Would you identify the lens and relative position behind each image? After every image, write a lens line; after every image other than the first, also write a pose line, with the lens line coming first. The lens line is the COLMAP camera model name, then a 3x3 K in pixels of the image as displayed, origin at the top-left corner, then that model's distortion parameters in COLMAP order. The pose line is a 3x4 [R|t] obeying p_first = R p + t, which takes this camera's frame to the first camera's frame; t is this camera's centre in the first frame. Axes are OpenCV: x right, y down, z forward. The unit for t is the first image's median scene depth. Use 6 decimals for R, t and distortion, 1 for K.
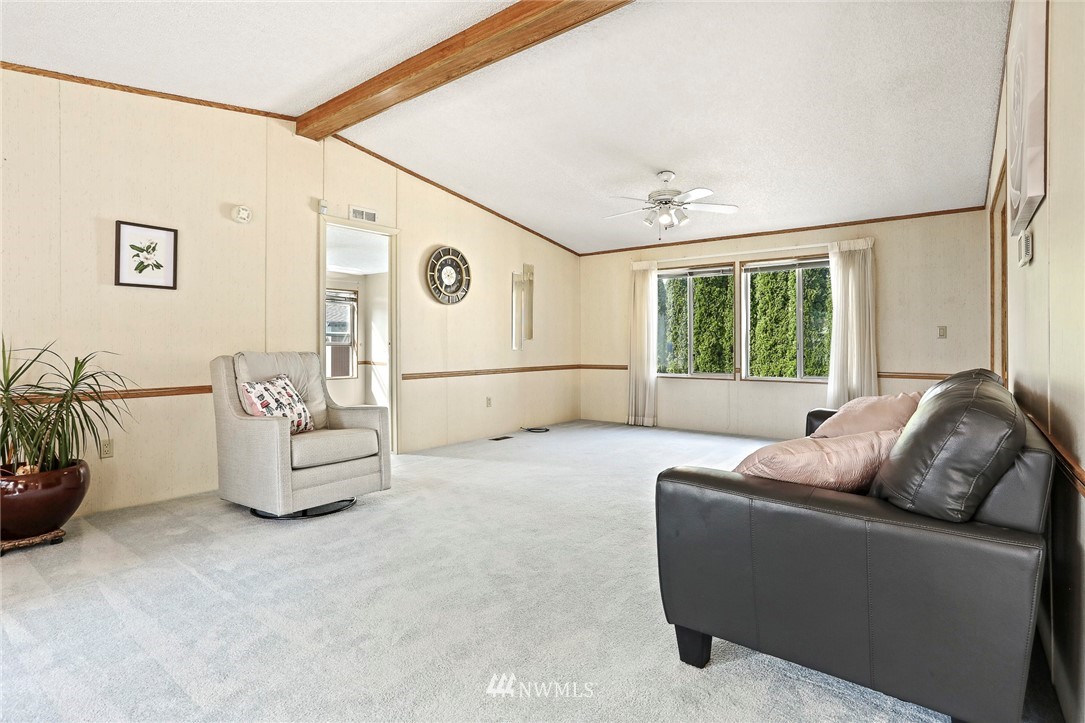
lens RADIAL K [[541.5, 0, 545.2], [0, 541.5, 351.6], [0, 0, 1]] dist [-0.026302, 0.005732]
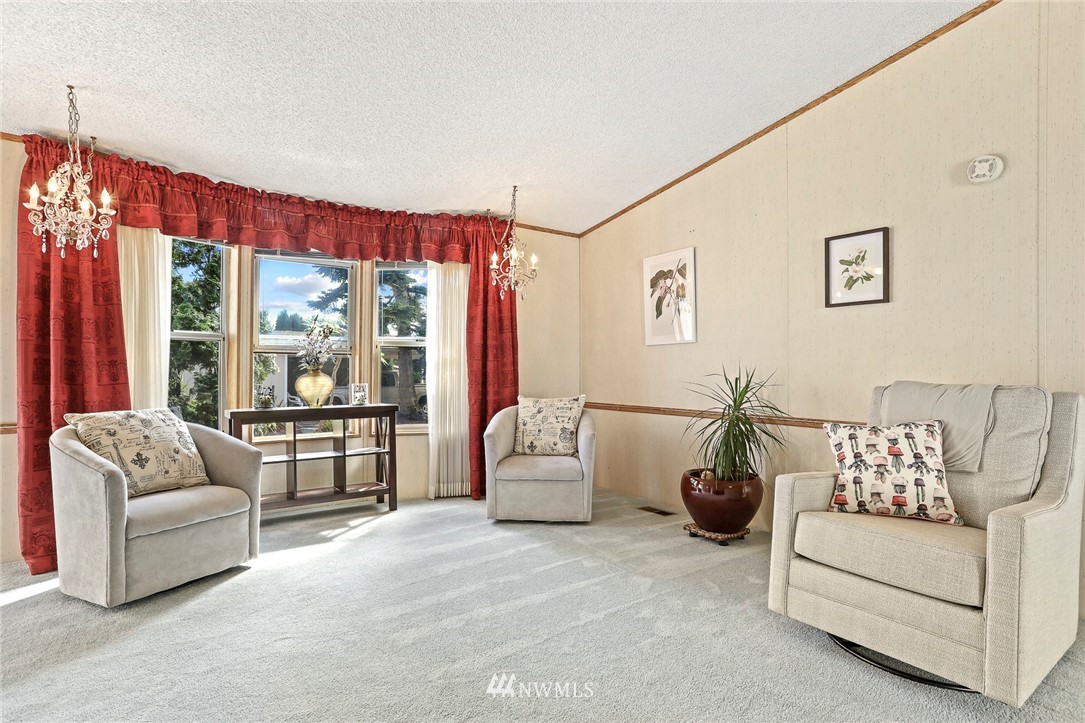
lens RADIAL K [[541.5, 0, 538.6], [0, 541.5, 369.0], [0, 0, 1]] dist [-0.026302, 0.005732]
pose [[-0.317178, -0.001286, -0.948365, 0.247370], [-0.011822, 0.999927, 0.002598, -0.012638], [0.948292, 0.012036, -0.317170, 0.811662]]
